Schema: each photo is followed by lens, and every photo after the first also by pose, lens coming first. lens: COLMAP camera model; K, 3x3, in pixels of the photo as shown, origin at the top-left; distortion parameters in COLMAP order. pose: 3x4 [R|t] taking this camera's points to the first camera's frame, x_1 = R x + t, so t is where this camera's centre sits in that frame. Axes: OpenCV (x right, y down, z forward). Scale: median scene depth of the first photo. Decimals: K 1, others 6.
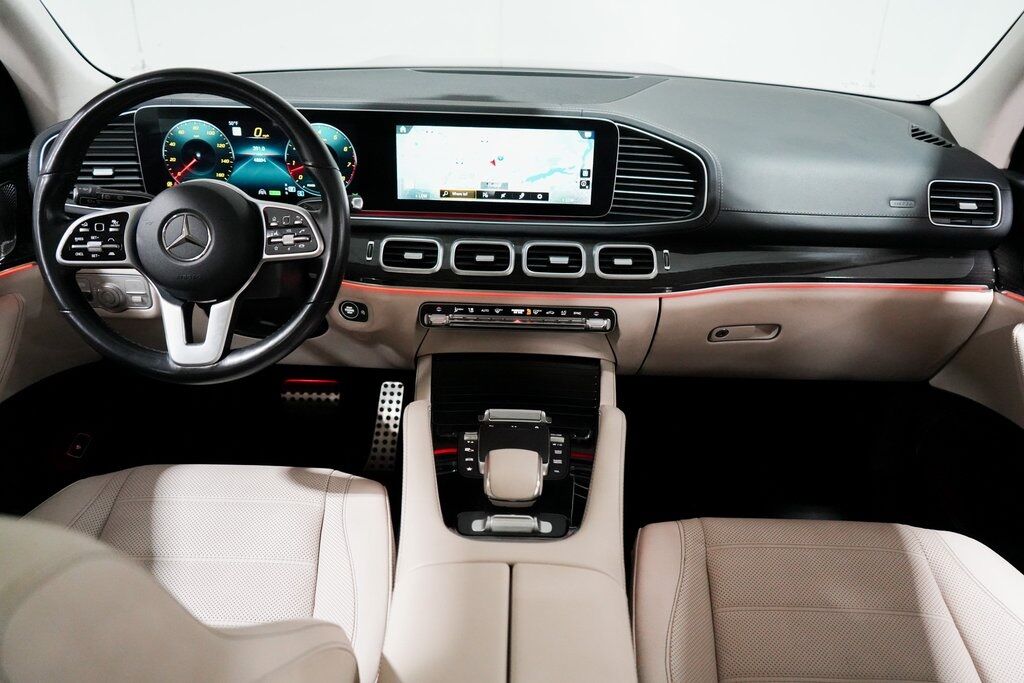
lens RADIAL K [[814.6, 0, 511.8], [0, 814.6, 344.5], [0, 0, 1]] dist [-0.009708, 0.016531]
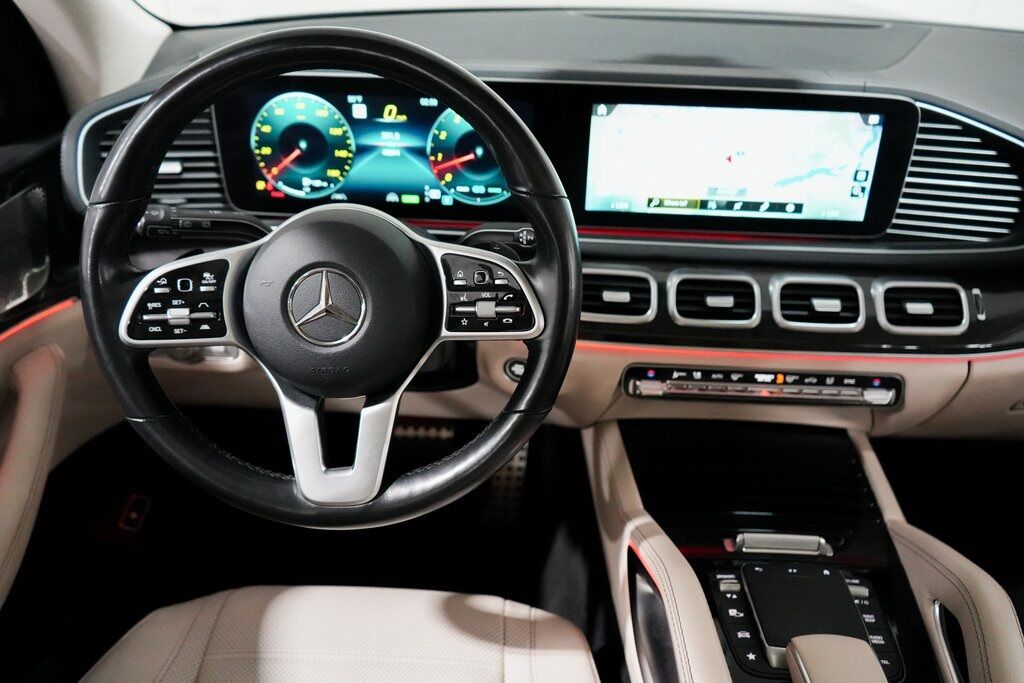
lens RADIAL K [[814.6, 0, 510.7], [0, 814.6, 341.0], [0, 0, 1]] dist [-0.009708, 0.016531]
pose [[0.999794, 0.011233, -0.016906, -0.195770], [-0.009821, 0.996633, 0.081399, -0.124988], [0.017764, -0.081216, 0.996538, 0.299177]]
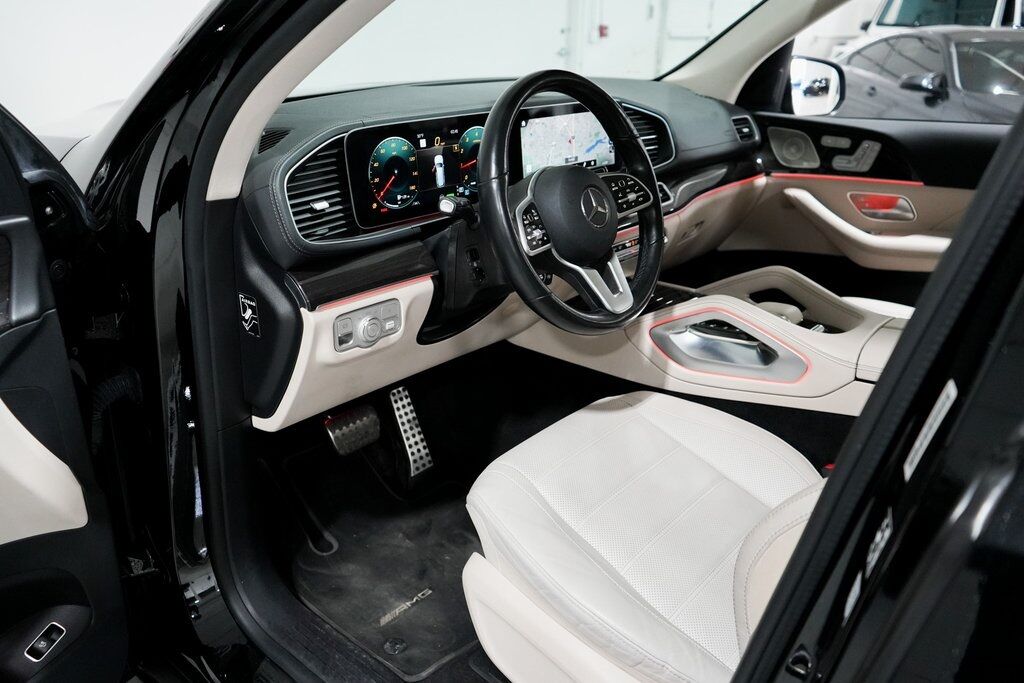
lens RADIAL K [[814.6, 0, 505.0], [0, 814.6, 334.7], [0, 0, 1]] dist [-0.009708, 0.016531]
pose [[0.644307, -0.294915, 0.705615, -1.084667], [0.339273, 0.937118, 0.081877, -0.079396], [-0.685392, 0.186642, 0.703849, 0.230225]]
